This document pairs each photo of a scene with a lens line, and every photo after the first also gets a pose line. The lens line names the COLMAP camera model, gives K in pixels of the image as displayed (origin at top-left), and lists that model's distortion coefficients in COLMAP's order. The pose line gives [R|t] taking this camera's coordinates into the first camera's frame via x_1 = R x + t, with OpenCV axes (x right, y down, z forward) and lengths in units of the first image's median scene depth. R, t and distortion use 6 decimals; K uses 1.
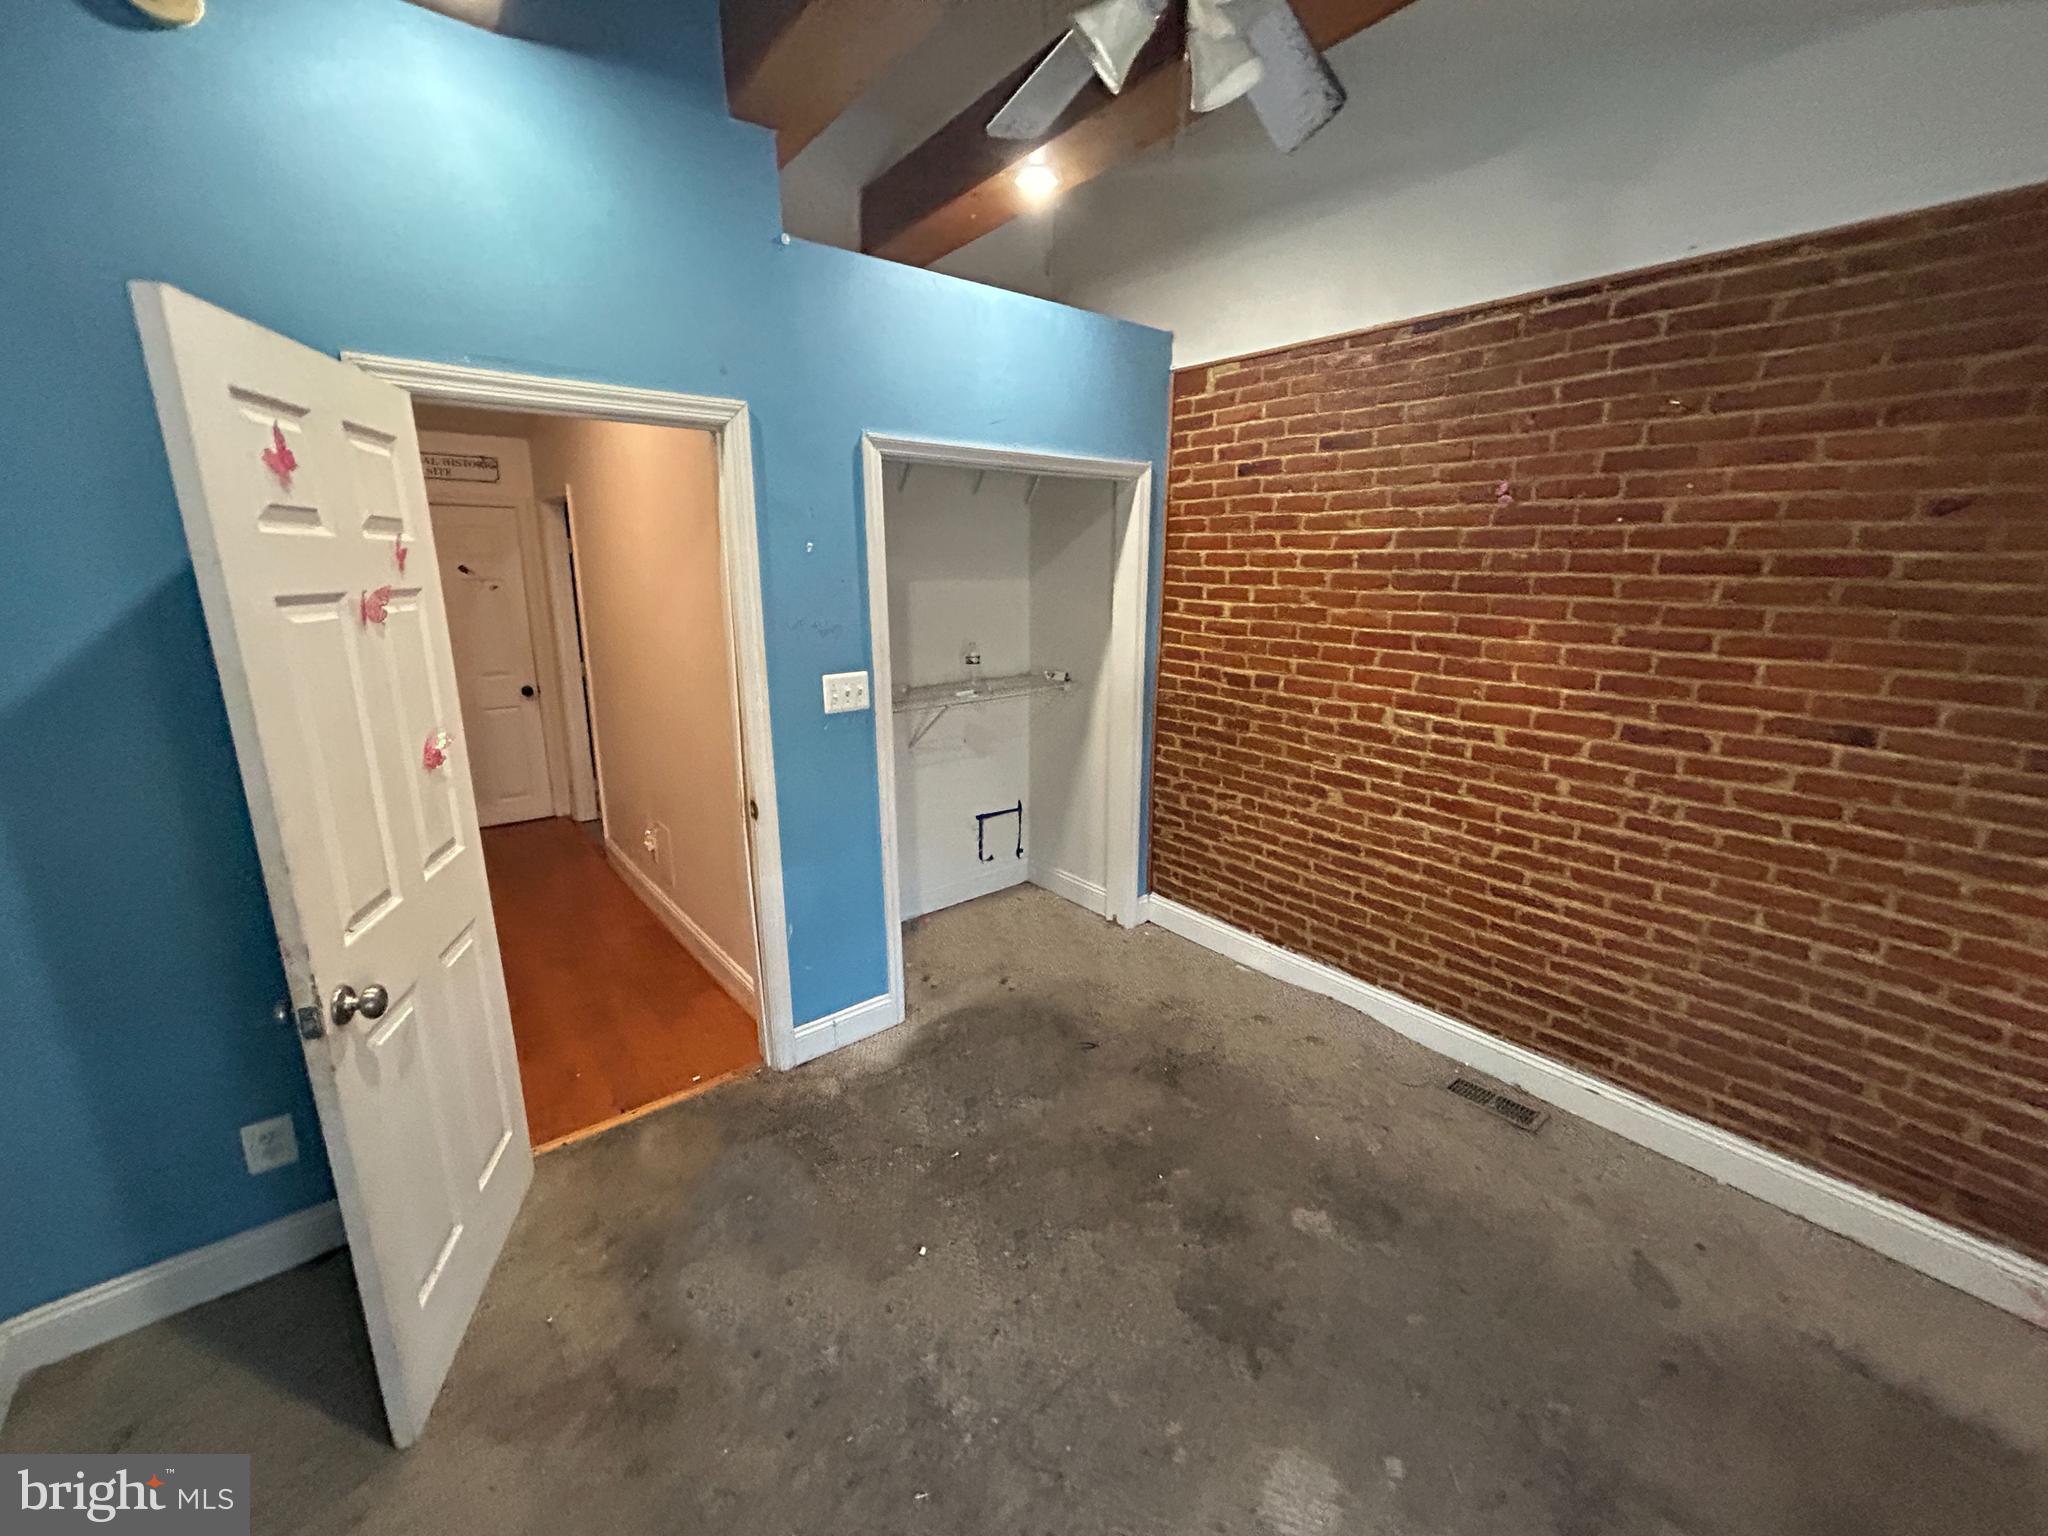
lens RADIAL K [[821.6, 0, 1033.1], [0, 821.6, 763.3], [0, 0, 1]] dist [-0.000059, 0.001669]
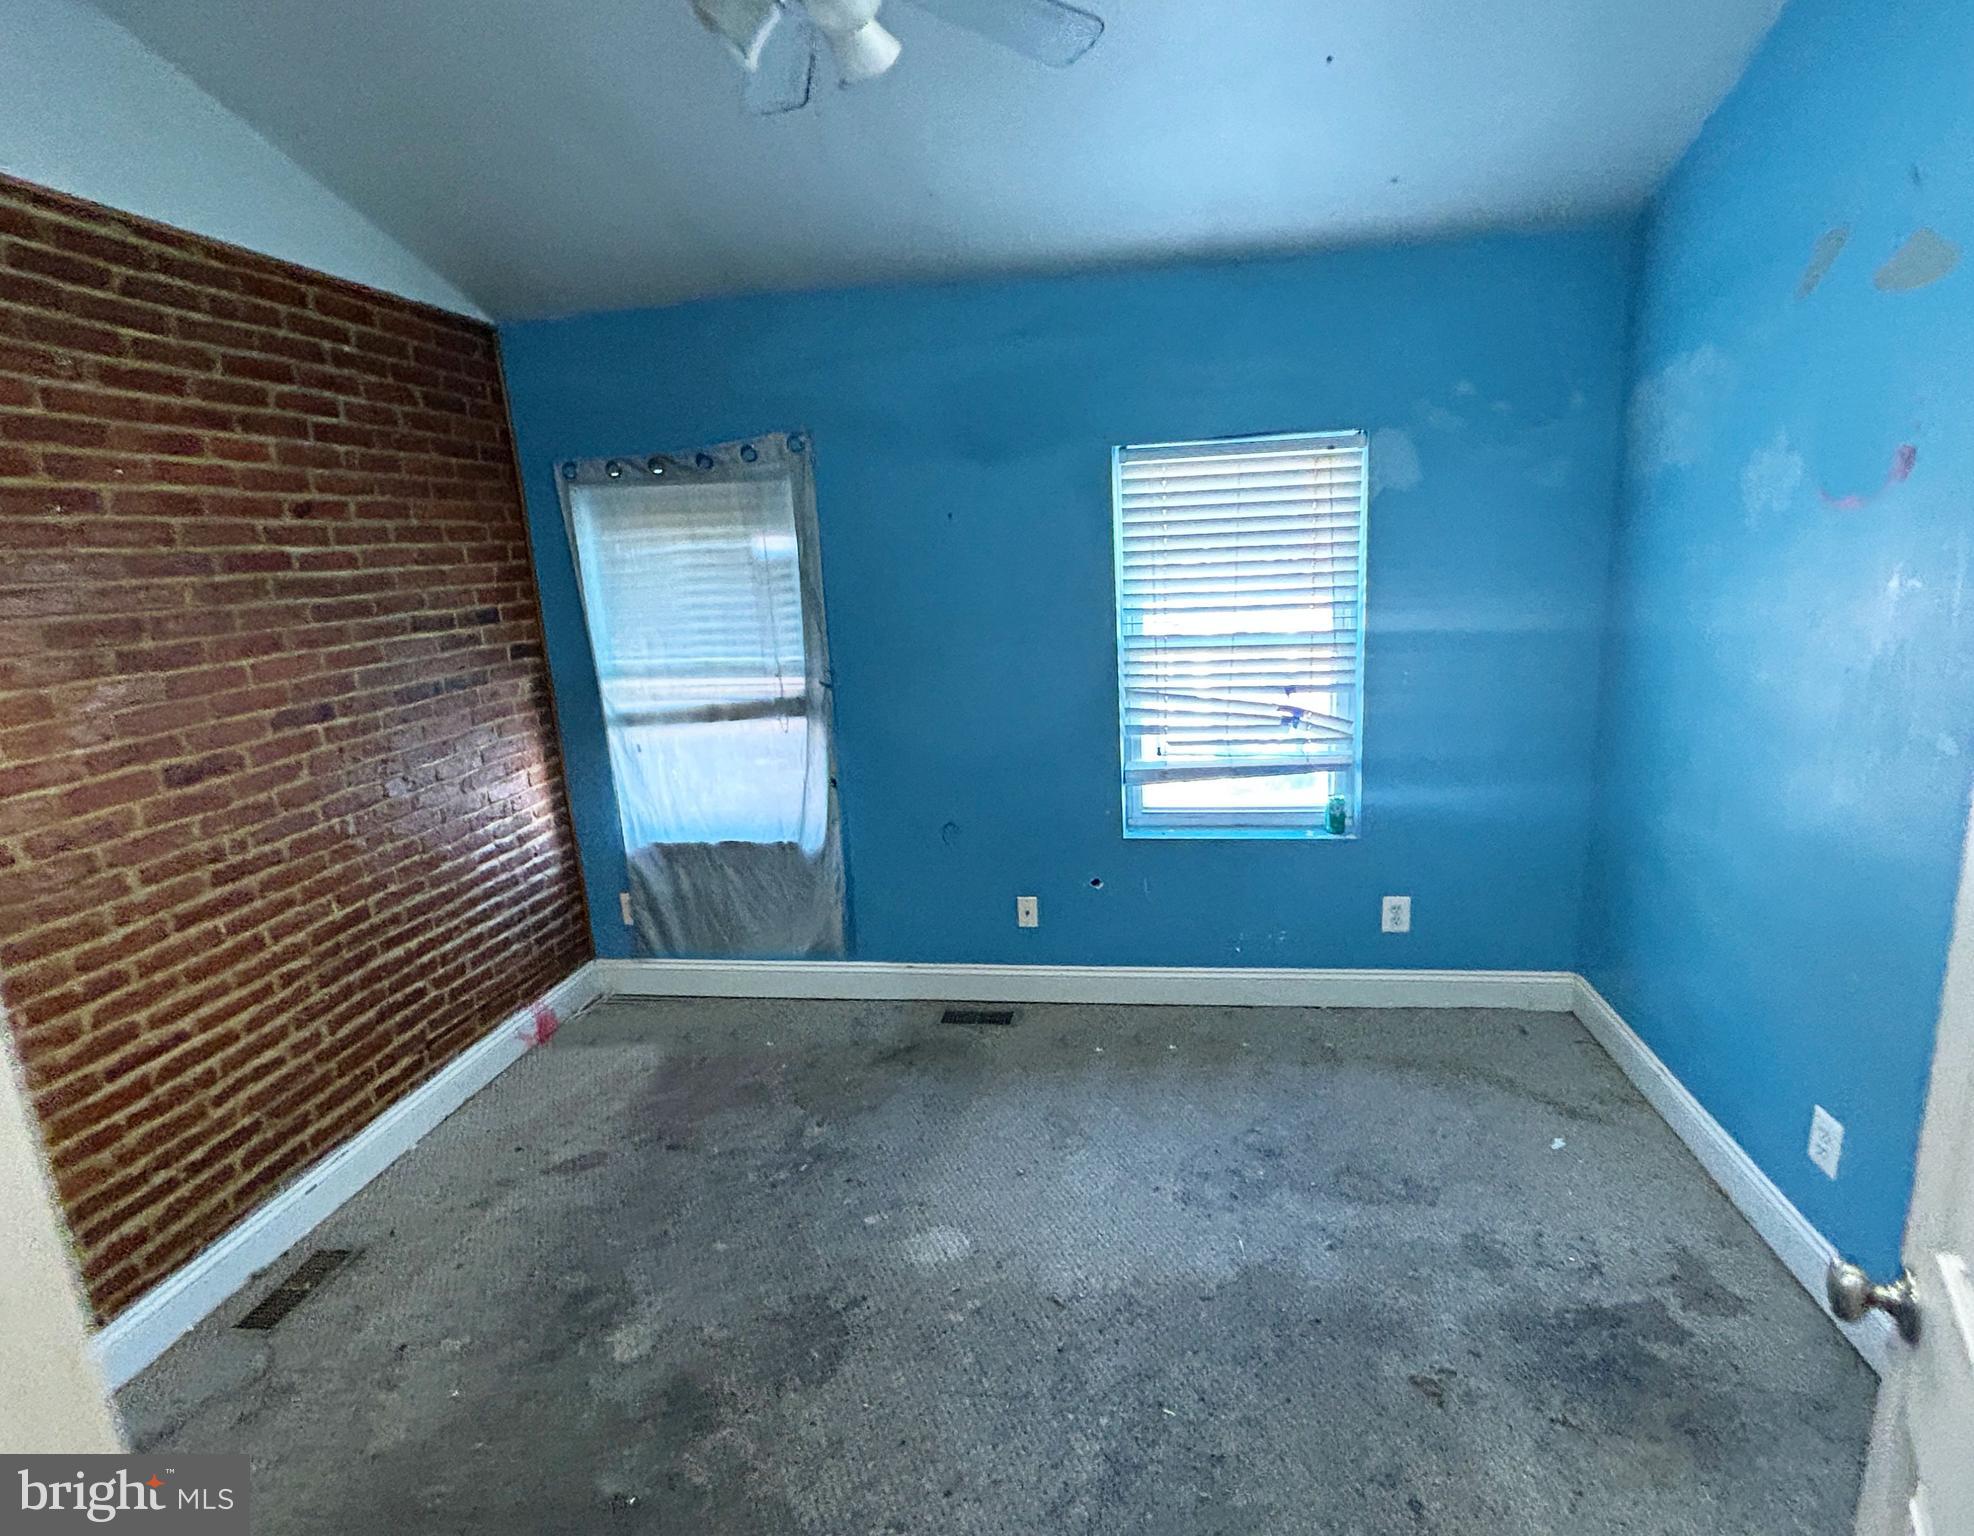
lens RADIAL K [[1068.1, 0, 994.5], [0, 1068.1, 770.1], [0, 0, 1]] dist [-0.002988, -0.000699]
pose [[-0.674711, -0.134466, 0.725730, -0.525948], [0.220427, 0.901681, 0.371998, -0.238721], [-0.704398, 0.410962, -0.578734, 0.987305]]
